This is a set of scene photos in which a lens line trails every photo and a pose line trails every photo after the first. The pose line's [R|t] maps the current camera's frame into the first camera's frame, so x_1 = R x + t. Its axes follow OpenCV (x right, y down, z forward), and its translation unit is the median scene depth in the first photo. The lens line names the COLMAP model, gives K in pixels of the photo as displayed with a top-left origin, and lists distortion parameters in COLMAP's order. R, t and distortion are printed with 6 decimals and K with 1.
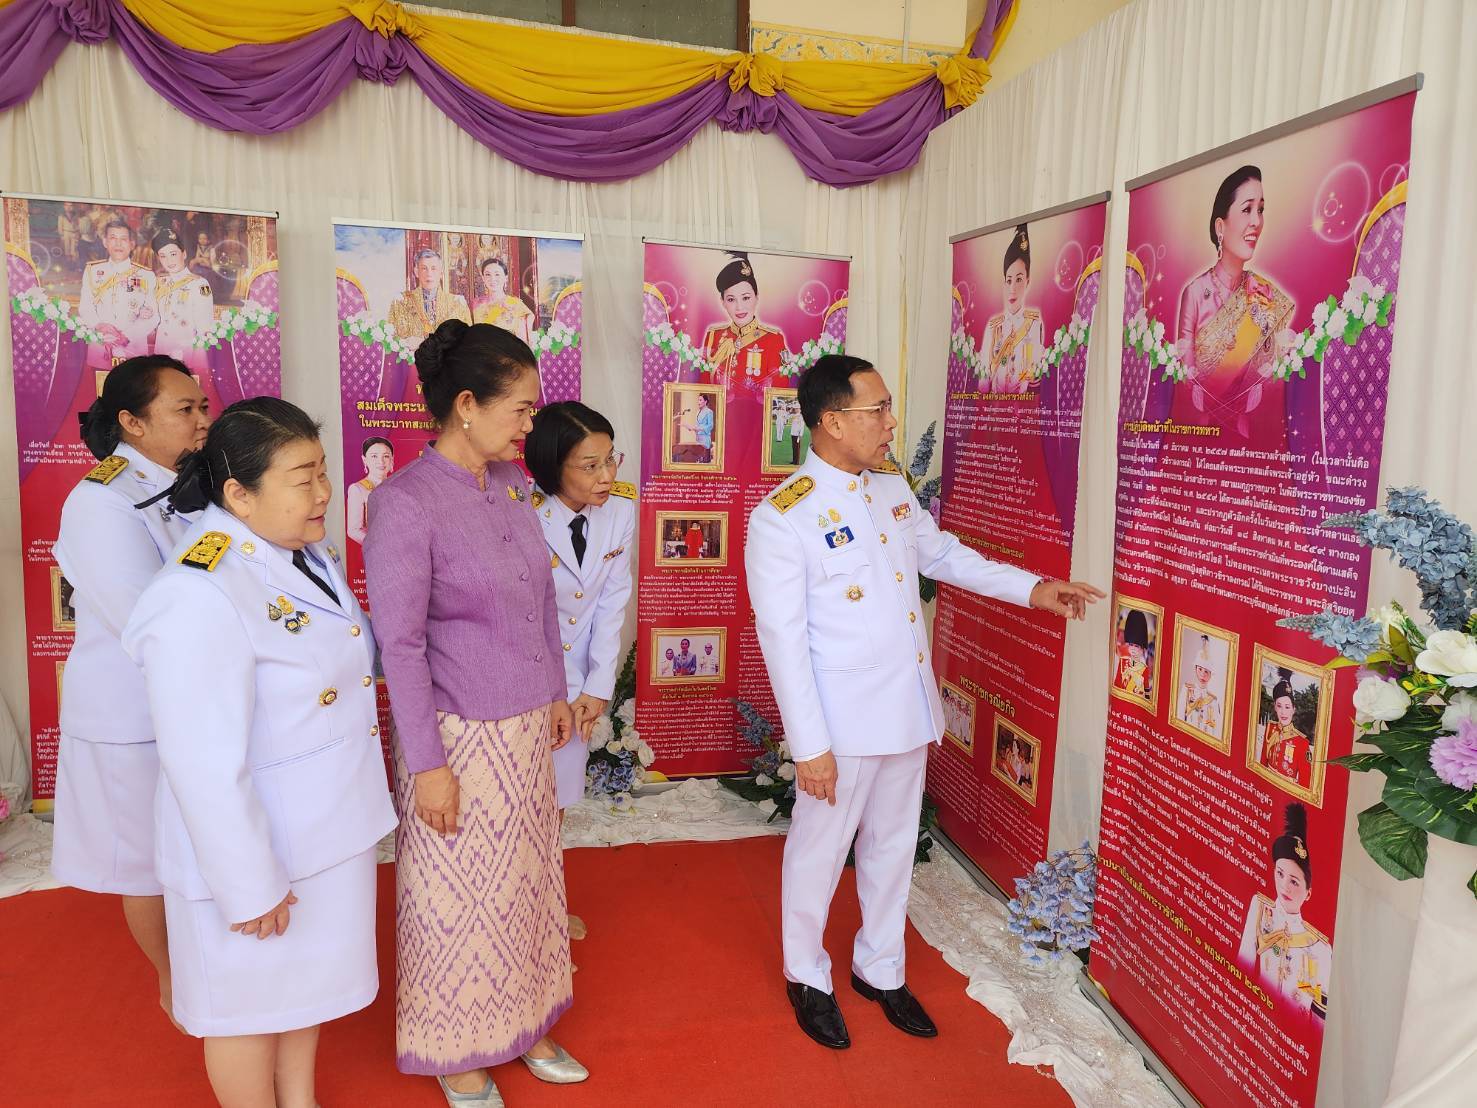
lens RADIAL K [[991.9, 0, 738.1], [0, 991.9, 561.7], [0, 0, 1]] dist [0.067766, -0.046671]
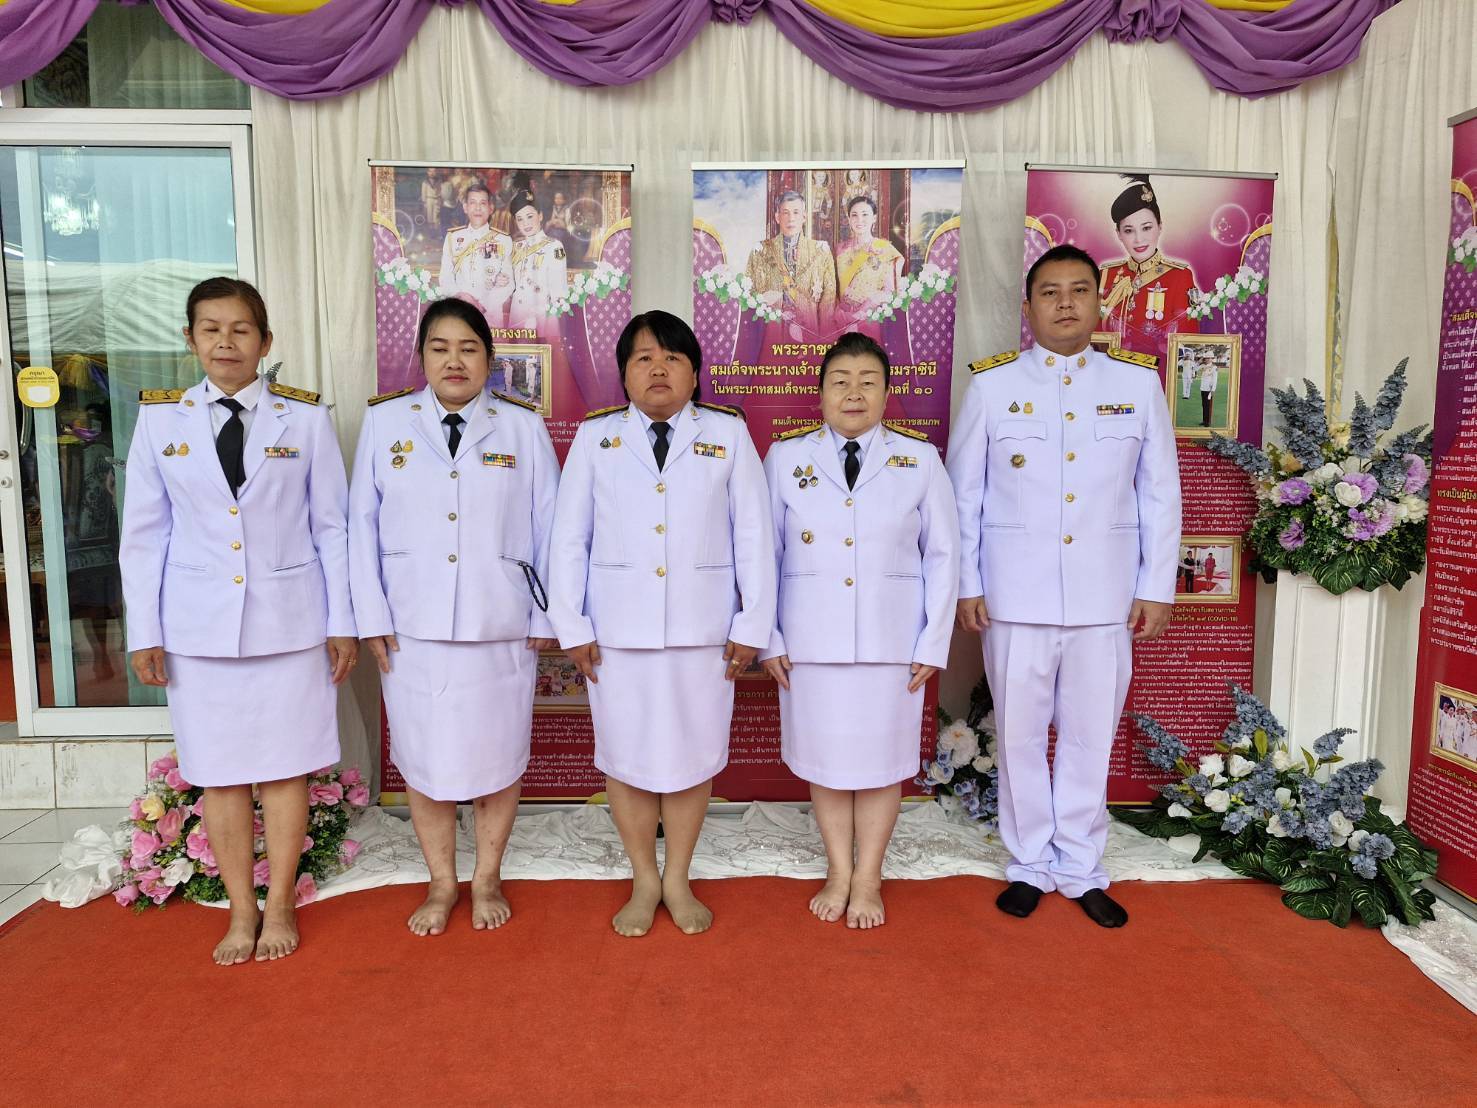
lens RADIAL K [[991.9, 0, 744.0], [0, 991.9, 578.6], [0, 0, 1]] dist [0.067766, -0.046671]
pose [[0.982709, -0.005152, -0.185084, -0.189755], [-0.003112, 0.999012, -0.044335, 0.076987], [0.185129, 0.044144, 0.981722, 0.129510]]
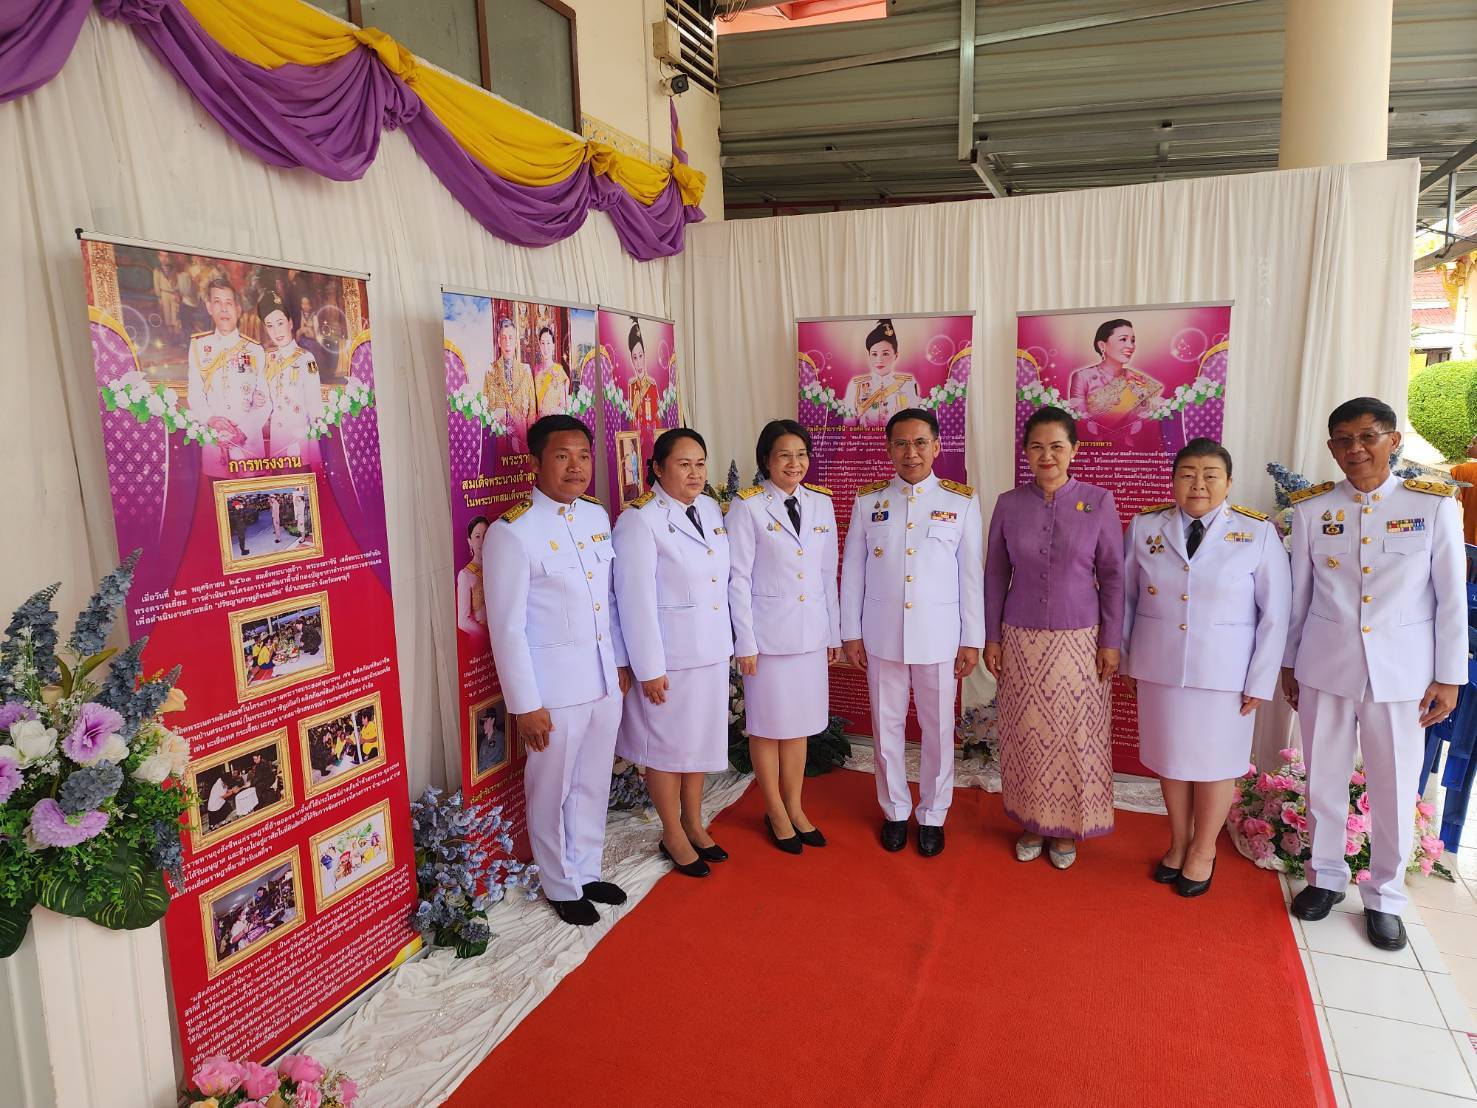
lens RADIAL K [[991.9, 0, 740.8], [0, 991.9, 548.7], [0, 0, 1]] dist [0.067766, -0.046671]
pose [[0.564148, -0.169416, 0.808106, -1.023166], [0.167838, 0.981819, 0.088665, -0.142315], [-0.808435, 0.085611, 0.582326, 0.273993]]
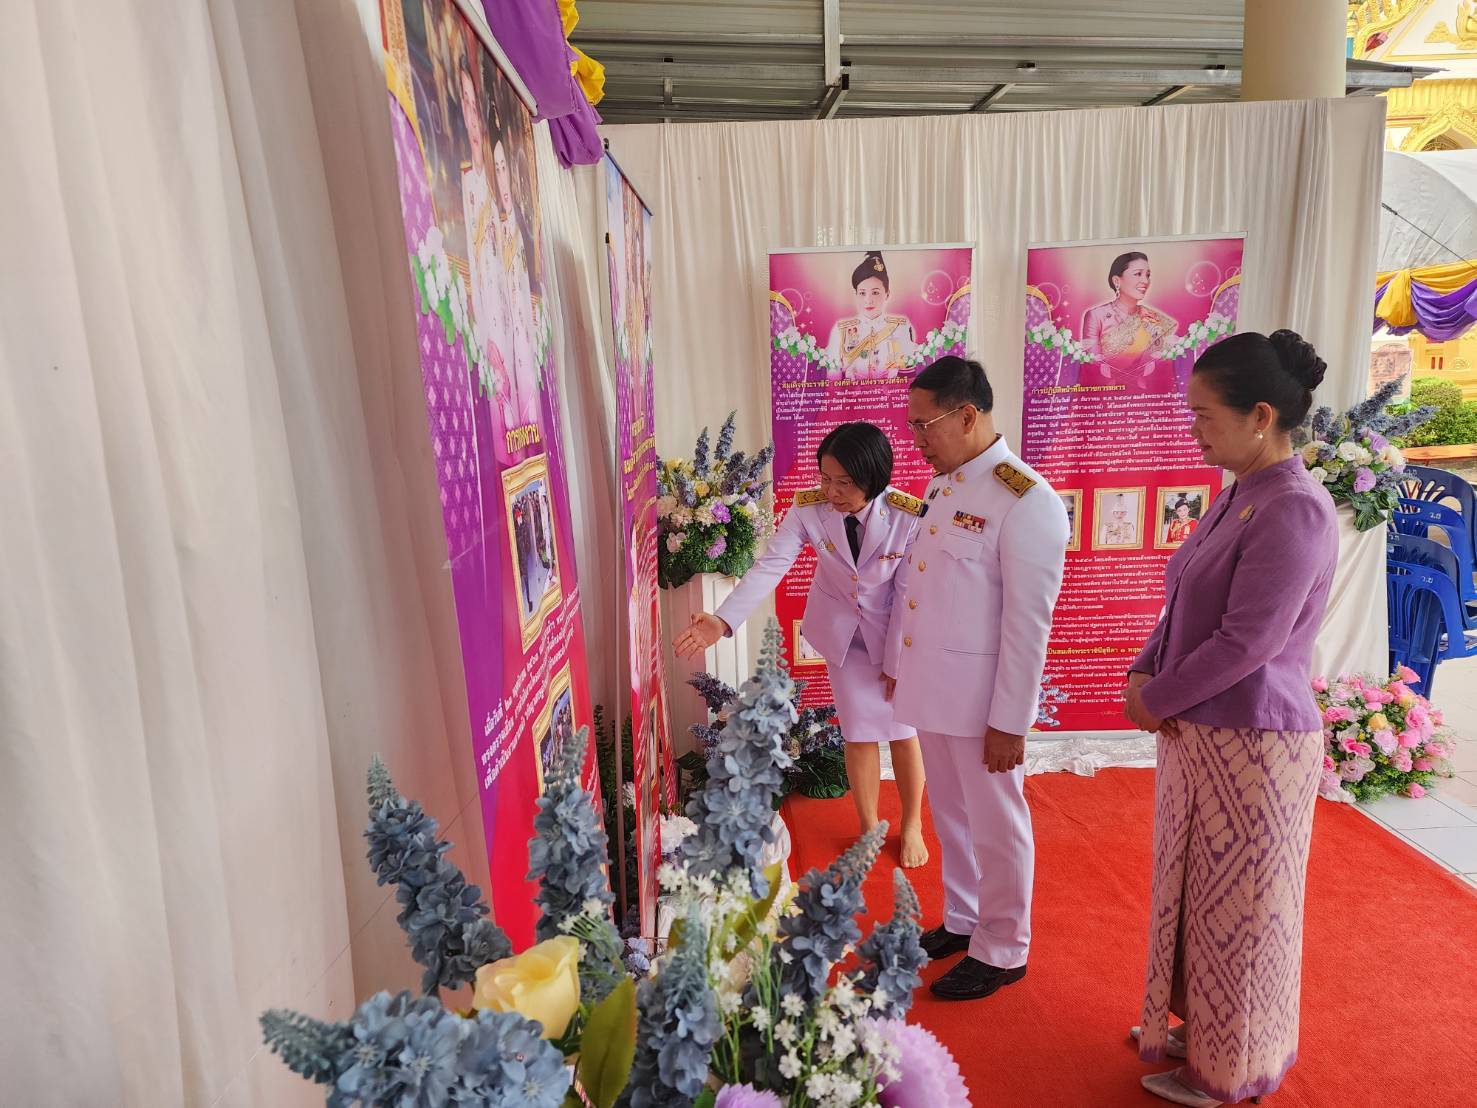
lens RADIAL K [[991.9, 0, 739.7], [0, 991.9, 559.3], [0, 0, 1]] dist [0.067766, -0.046671]
pose [[0.172467, -0.230909, 0.957568, -0.979160], [0.205233, 0.959223, 0.194344, -0.211357], [-0.963397, 0.163007, 0.212825, 0.846465]]
